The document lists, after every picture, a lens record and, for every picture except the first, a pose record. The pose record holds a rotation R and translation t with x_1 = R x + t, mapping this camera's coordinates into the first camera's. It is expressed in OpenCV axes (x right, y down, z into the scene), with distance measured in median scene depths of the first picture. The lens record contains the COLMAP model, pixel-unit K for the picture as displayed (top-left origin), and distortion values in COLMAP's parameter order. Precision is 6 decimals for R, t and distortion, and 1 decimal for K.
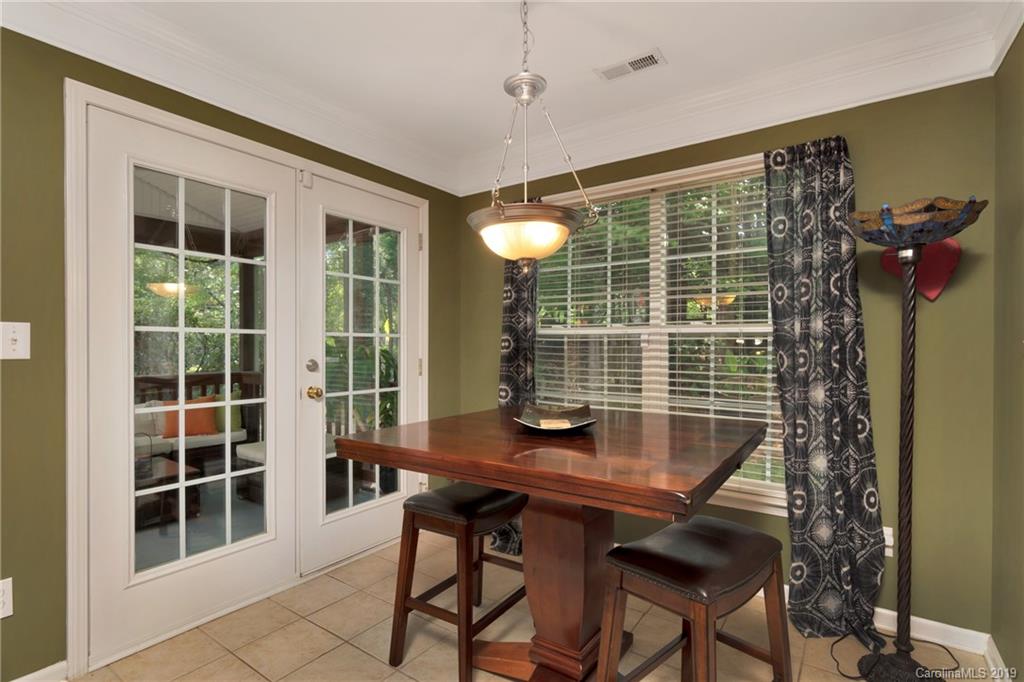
lens RADIAL K [[483.7, 0, 515.3], [0, 483.7, 346.5], [0, 0, 1]] dist [-0.013500, 0.000342]
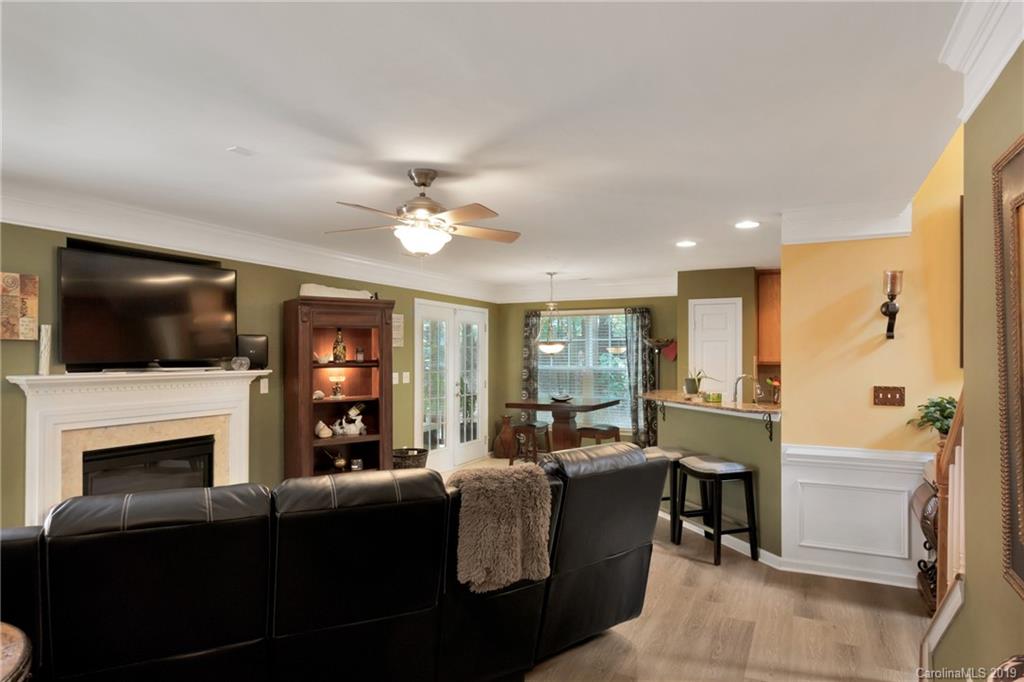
lens RADIAL K [[605.2, 0, 512.0], [0, 605.2, 351.6], [0, 0, 1]] dist [-0.001217, -0.000992]
pose [[0.988009, -0.000070, 0.154395, -0.755779], [0.001441, 0.999961, -0.008767, -0.122462], [-0.154388, 0.008885, 0.987970, -2.649186]]
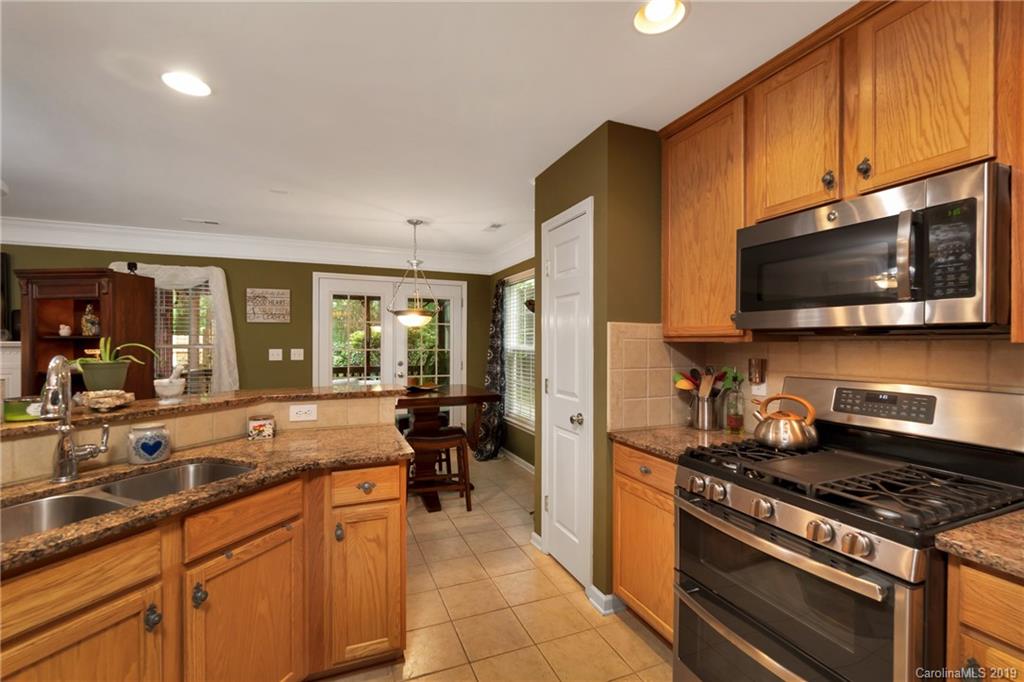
lens RADIAL K [[442.1, 0, 512.0], [0, 442.1, 341.0], [0, 0, 1]] dist [0.000057, -0.000149]
pose [[0.841061, -0.000102, -0.540940, 1.440236], [-0.003384, 0.999979, -0.005449, -0.072142], [0.540929, 0.006414, 0.841044, -0.621123]]
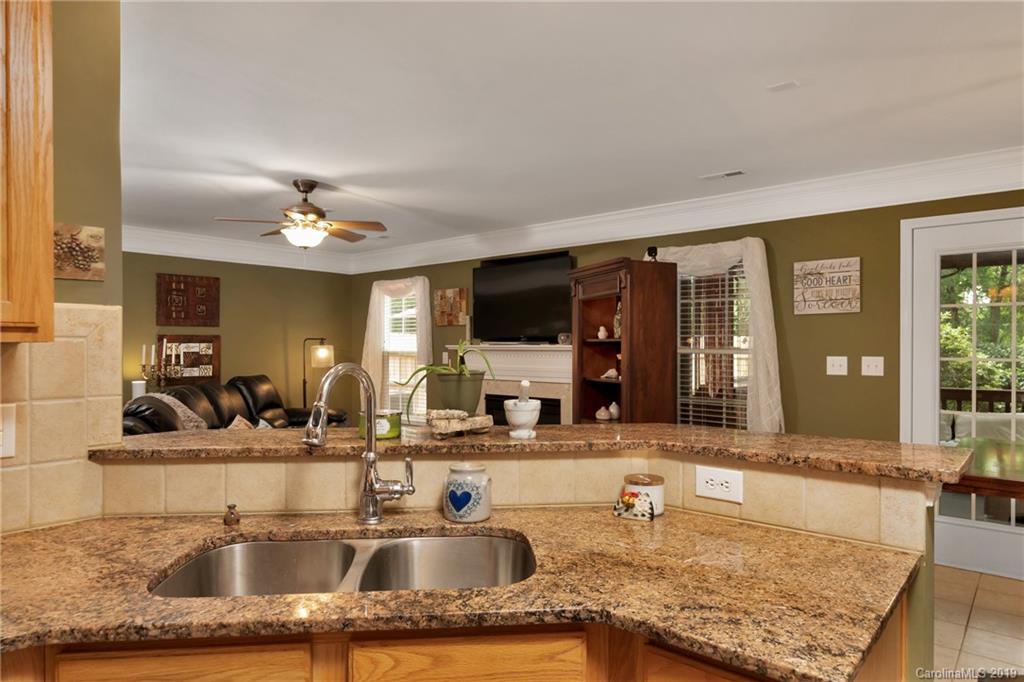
lens RADIAL K [[621.0, 0, 516.3], [0, 621.0, 351.2], [0, 0, 1]] dist [-0.005662, -0.001828]
pose [[-0.092621, 0.010589, -0.995645, 1.231682], [-0.002341, 0.999938, 0.010853, -0.074515], [0.995699, 0.003336, -0.092591, -0.184034]]
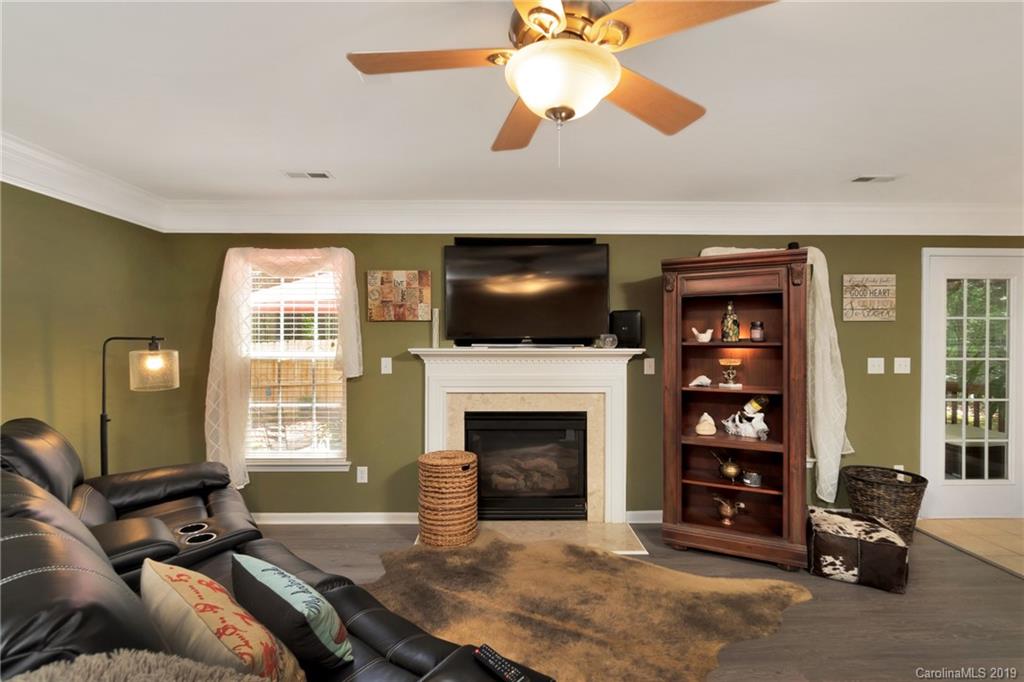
lens RADIAL K [[442.1, 0, 512.0], [0, 442.1, 341.0], [0, 0, 1]] dist [0.000057, -0.000149]
pose [[0.591106, 0.002886, -0.806589, -0.336290], [-0.003132, 0.999994, 0.001283, -0.100171], [0.806588, 0.001767, 0.591112, -1.446464]]
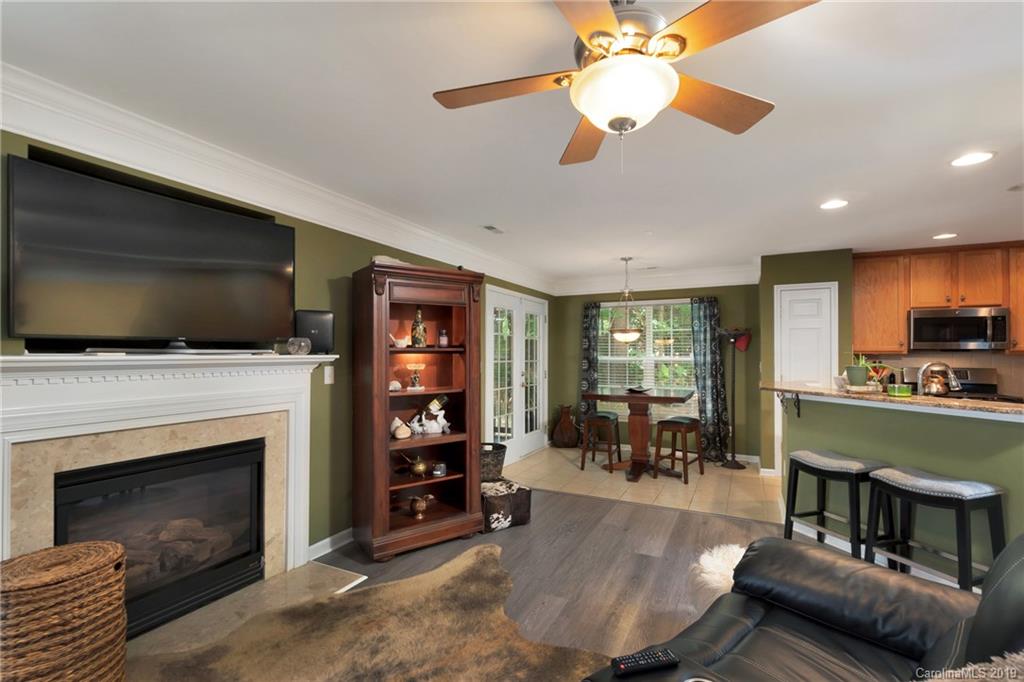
lens RADIAL K [[460.6, 0, 509.3], [0, 460.6, 345.9], [0, 0, 1]] dist [-0.001439, 0.000156]
pose [[0.990592, 0.002025, 0.136833, -0.987186], [0.000722, 0.999799, -0.020022, -0.071354], [-0.136846, 0.019932, 0.990392, -1.662993]]
